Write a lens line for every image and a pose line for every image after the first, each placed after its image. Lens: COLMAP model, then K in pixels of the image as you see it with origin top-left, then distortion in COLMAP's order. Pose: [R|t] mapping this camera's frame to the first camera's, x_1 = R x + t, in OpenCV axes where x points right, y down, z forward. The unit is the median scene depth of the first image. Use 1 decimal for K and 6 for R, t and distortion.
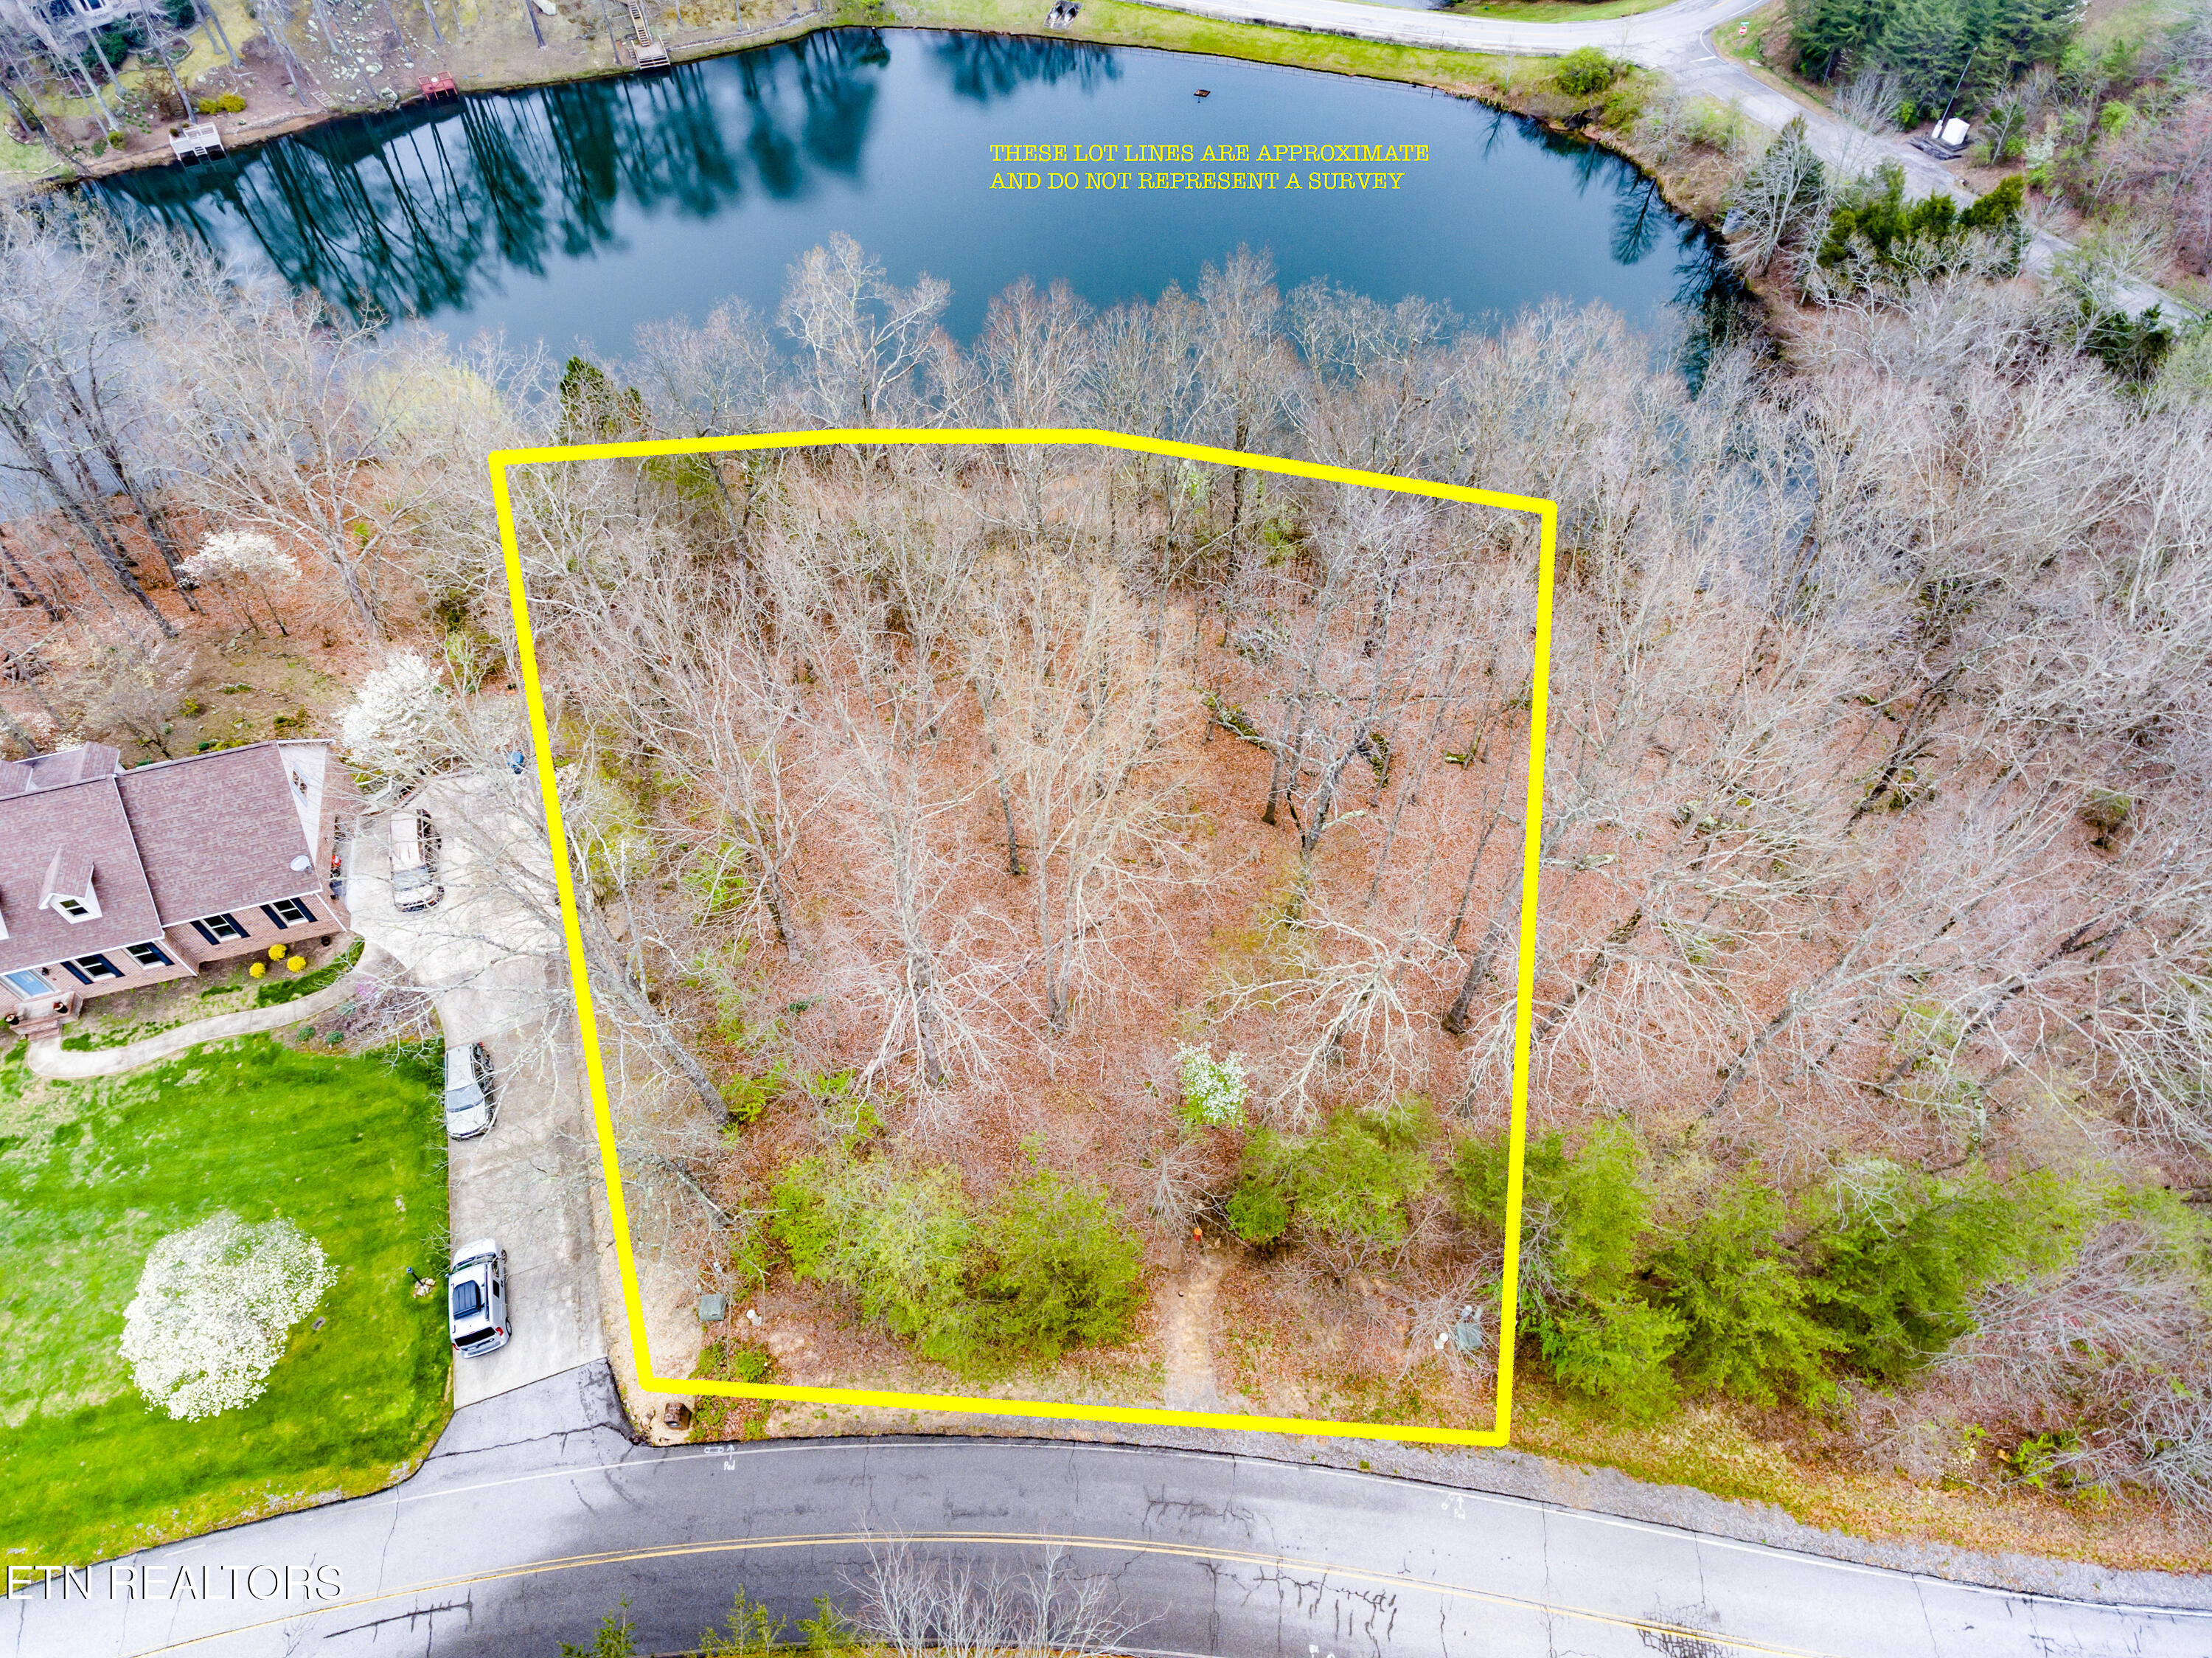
lens RADIAL K [[1313.7, 0, 1096.8], [0, 1313.7, 827.9], [0, 0, 1]] dist [0.003138, -0.005489]
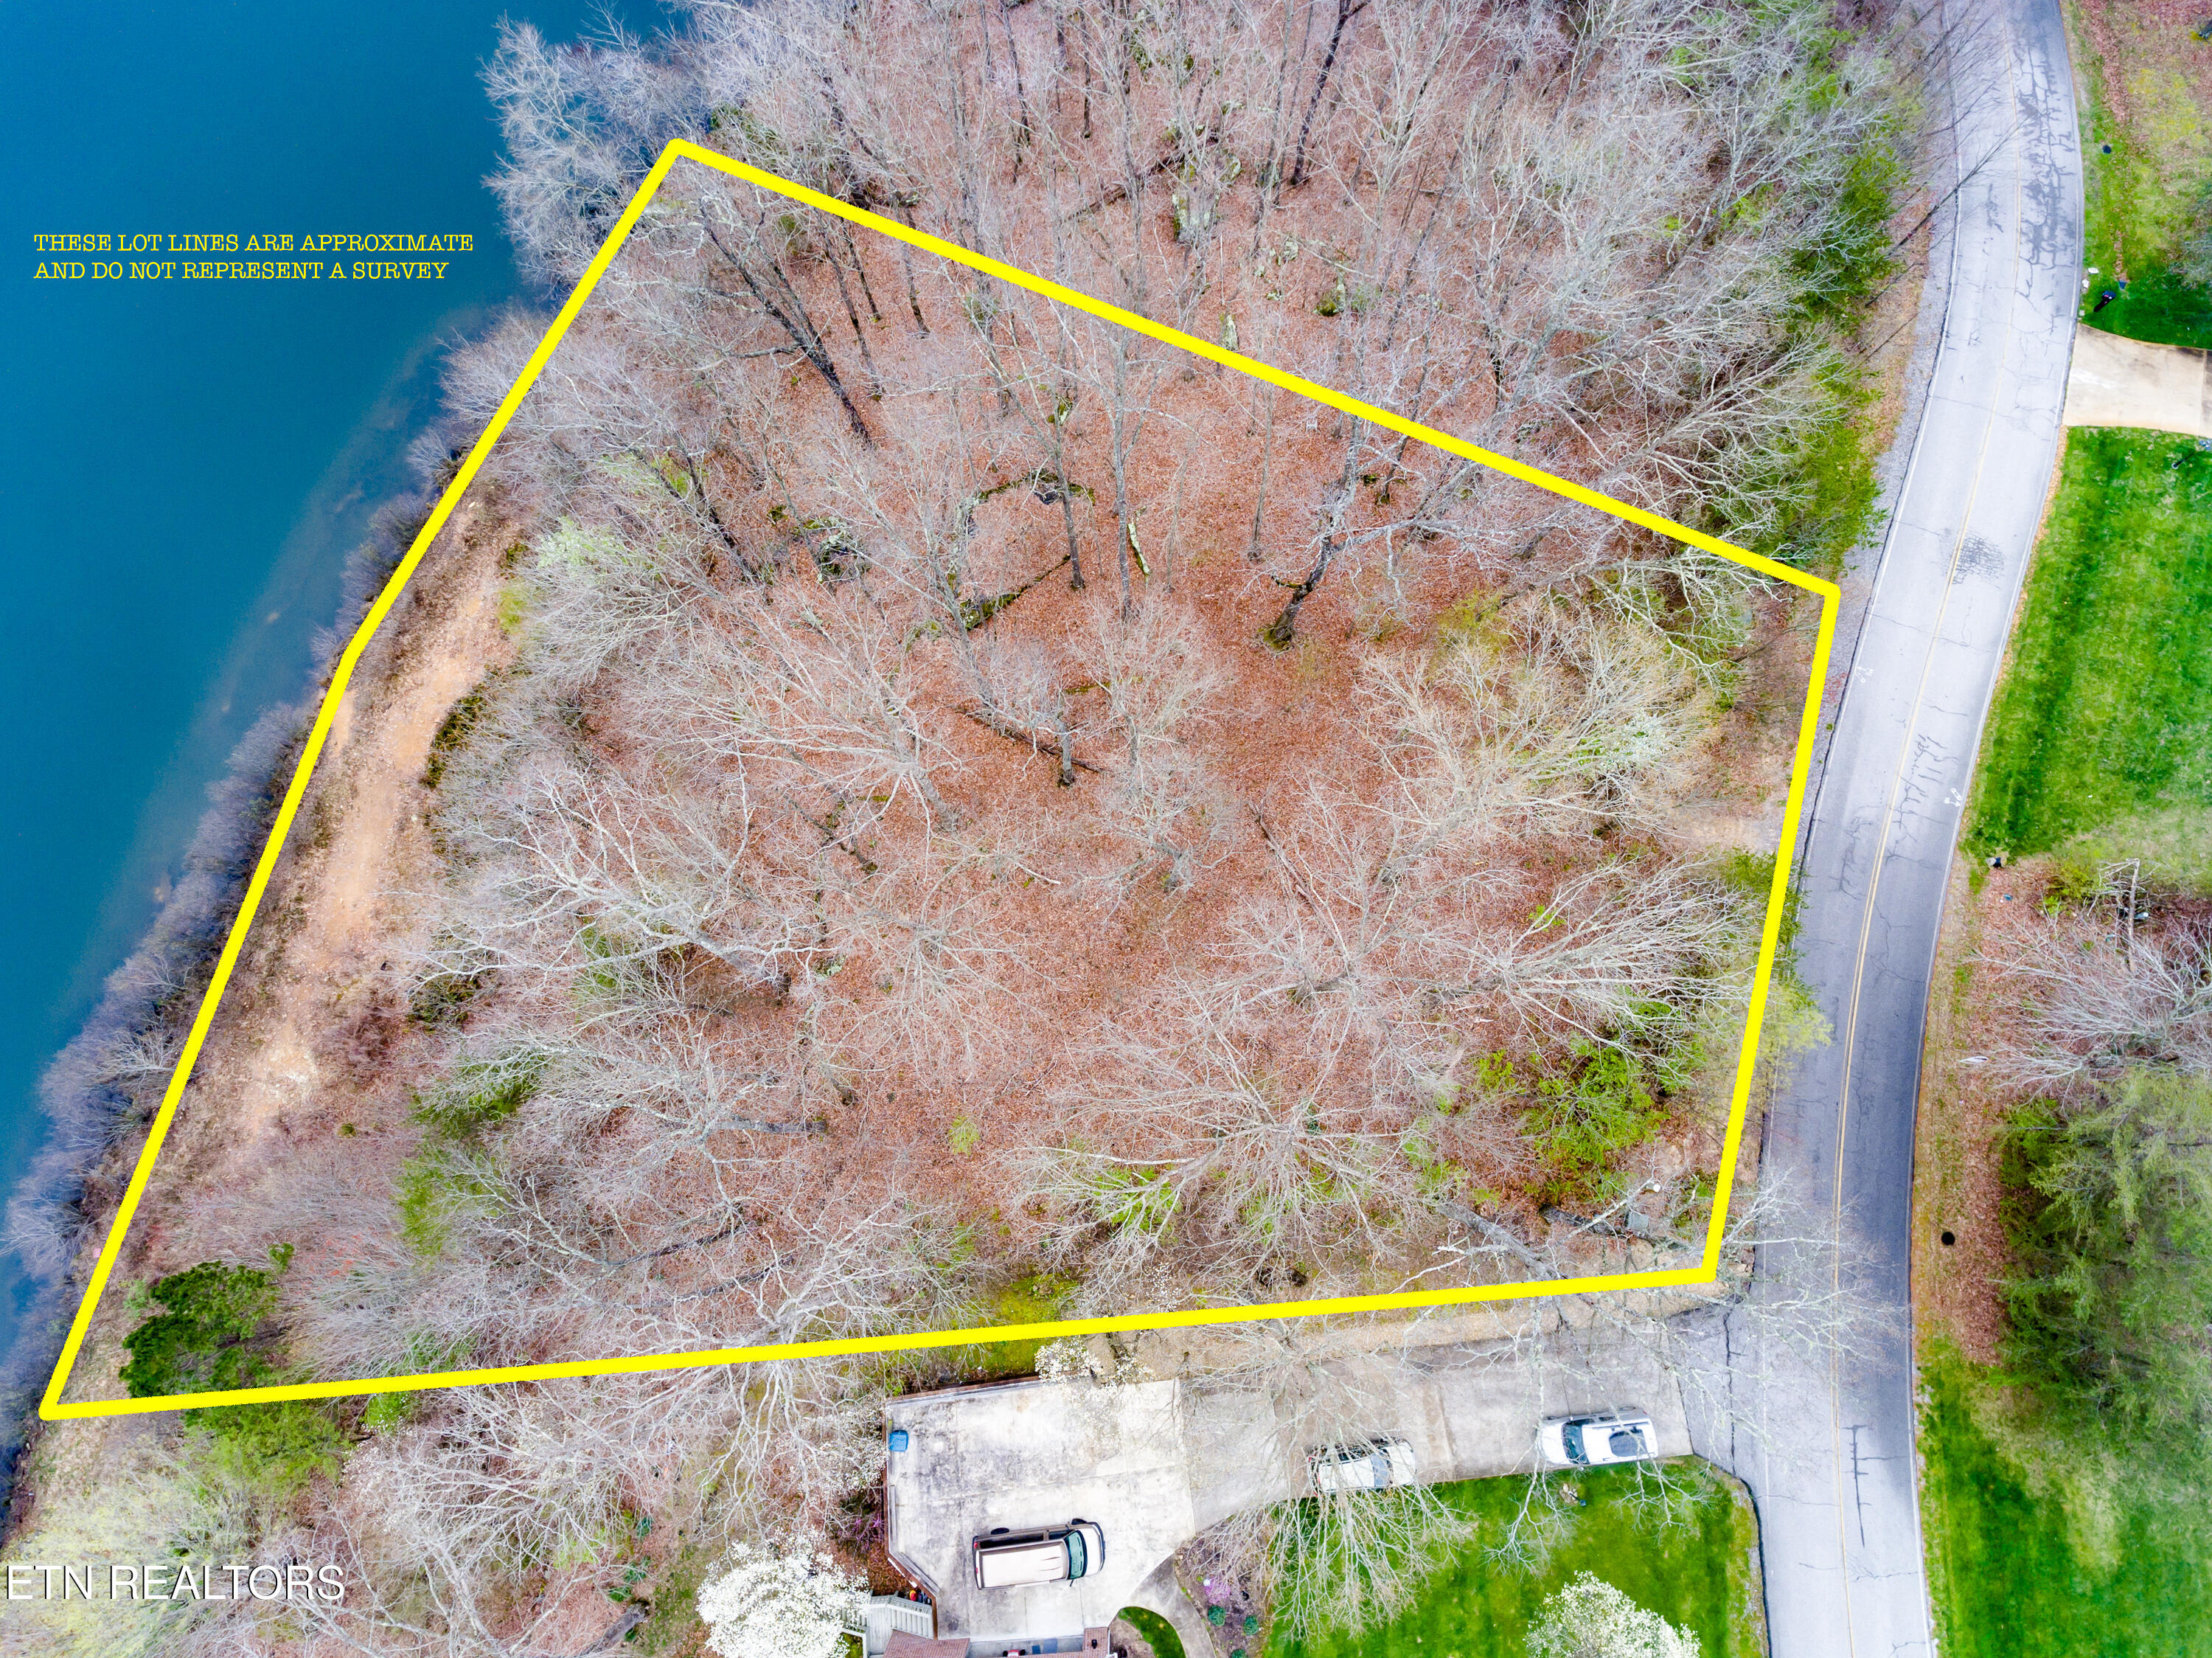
lens RADIAL K [[1313.7, 0, 1094.1], [0, 1313.7, 826.2], [0, 0, 1]] dist [0.003138, -0.005489]
pose [[0.220812, -0.956250, 0.191907, -0.302746], [0.764807, 0.291871, 0.574353, -0.795601], [-0.605237, 0.019948, 0.795795, 0.391981]]
